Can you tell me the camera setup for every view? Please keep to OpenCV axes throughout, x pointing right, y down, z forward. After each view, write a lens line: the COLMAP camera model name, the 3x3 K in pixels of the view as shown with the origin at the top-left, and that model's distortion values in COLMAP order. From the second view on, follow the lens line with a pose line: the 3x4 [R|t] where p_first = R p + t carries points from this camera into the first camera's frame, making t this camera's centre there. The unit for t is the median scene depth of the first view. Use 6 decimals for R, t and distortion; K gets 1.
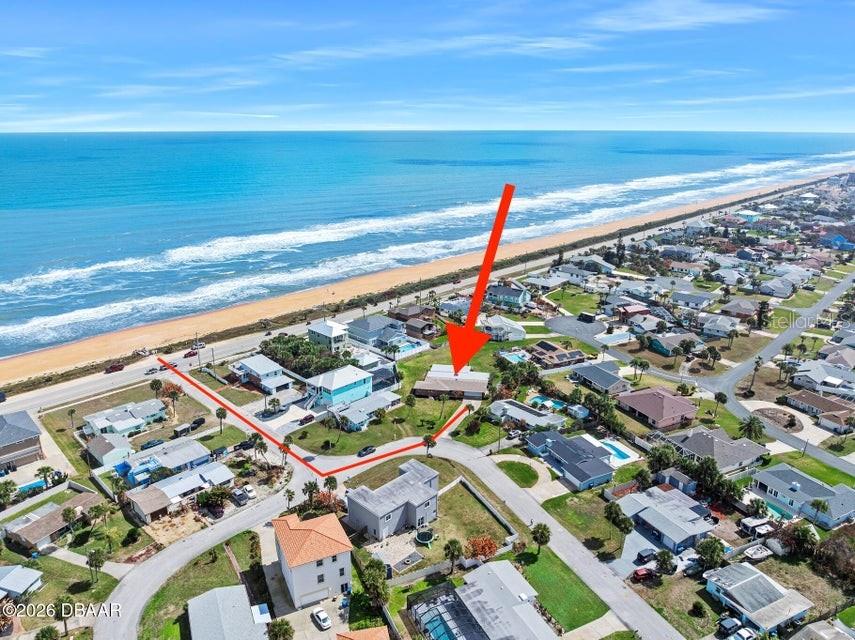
lens RADIAL K [[601.3, 0, 416.8], [0, 601.3, 323.2], [0, 0, 1]] dist [-0.036265, 0.000504]
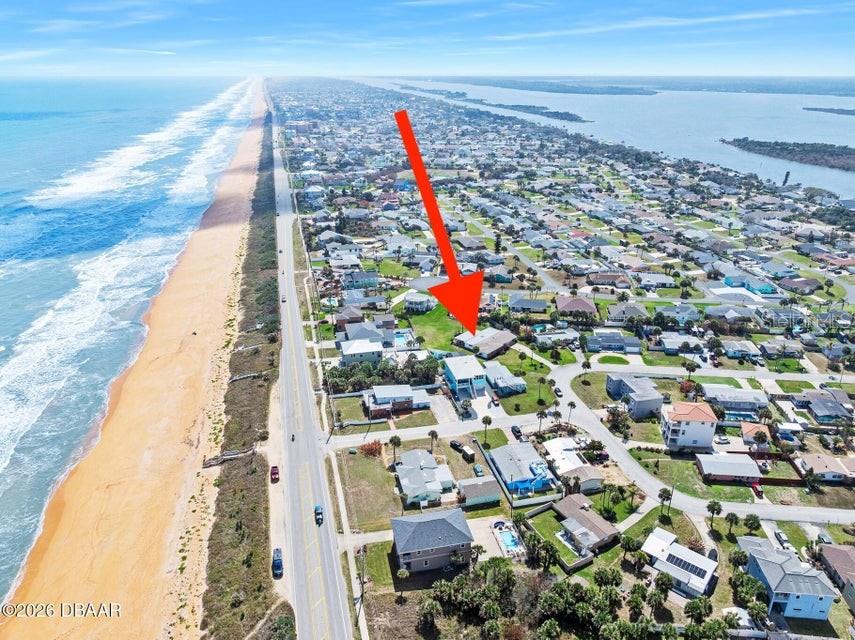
lens RADIAL K [[605.1, 0, 427.5], [0, 605.1, 320.0], [0, 0, 1]] dist [-0.033028, -0.001798]
pose [[0.522218, -0.323913, 0.788904, -1.034891], [0.265842, 0.940798, 0.210303, -0.259247], [-0.810318, 0.099900, 0.577411, 0.323335]]
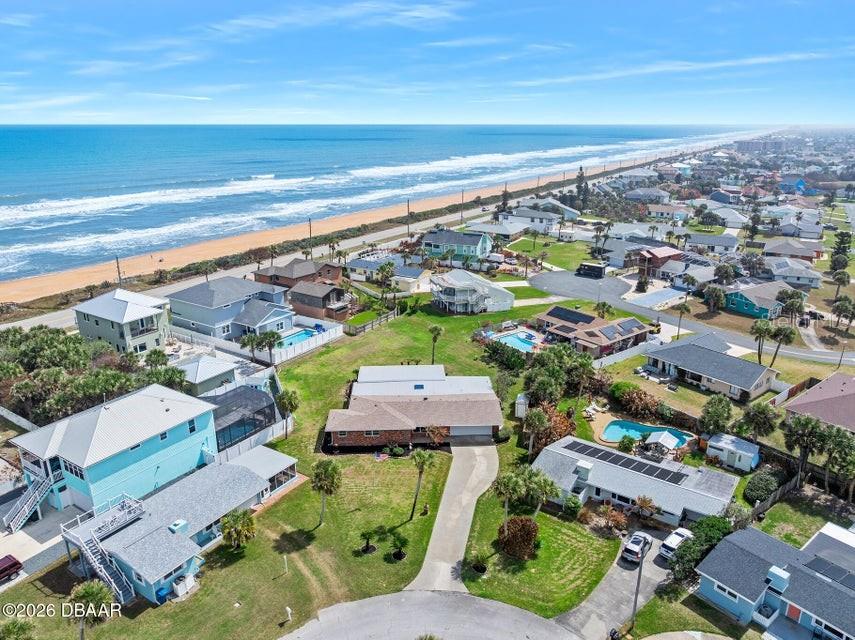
lens RADIAL K [[605.1, 0, 427.5], [0, 605.1, 320.0], [0, 0, 1]] dist [-0.033028, -0.001798]
pose [[0.974901, -0.062405, 0.213714, -0.019222], [0.062922, 0.998009, 0.004389, 0.035933], [-0.213563, 0.009169, 0.976886, 0.565386]]
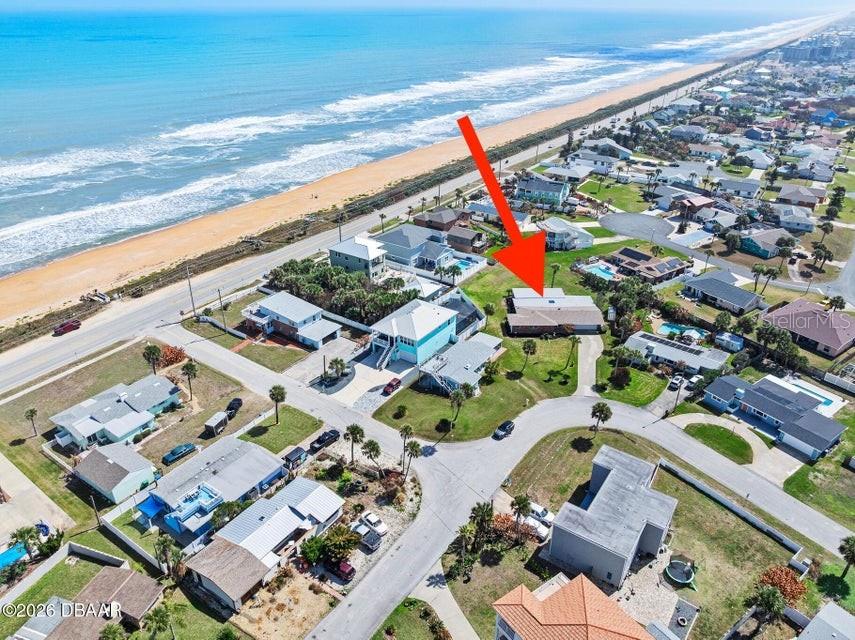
lens RADIAL K [[601.3, 0, 416.8], [0, 601.3, 323.2], [0, 0, 1]] dist [-0.036265, 0.000504]
pose [[0.985479, -0.077486, 0.151086, -0.220174], [0.050280, 0.983067, 0.176214, -0.029816], [-0.162182, -0.166059, 0.972688, 0.278886]]
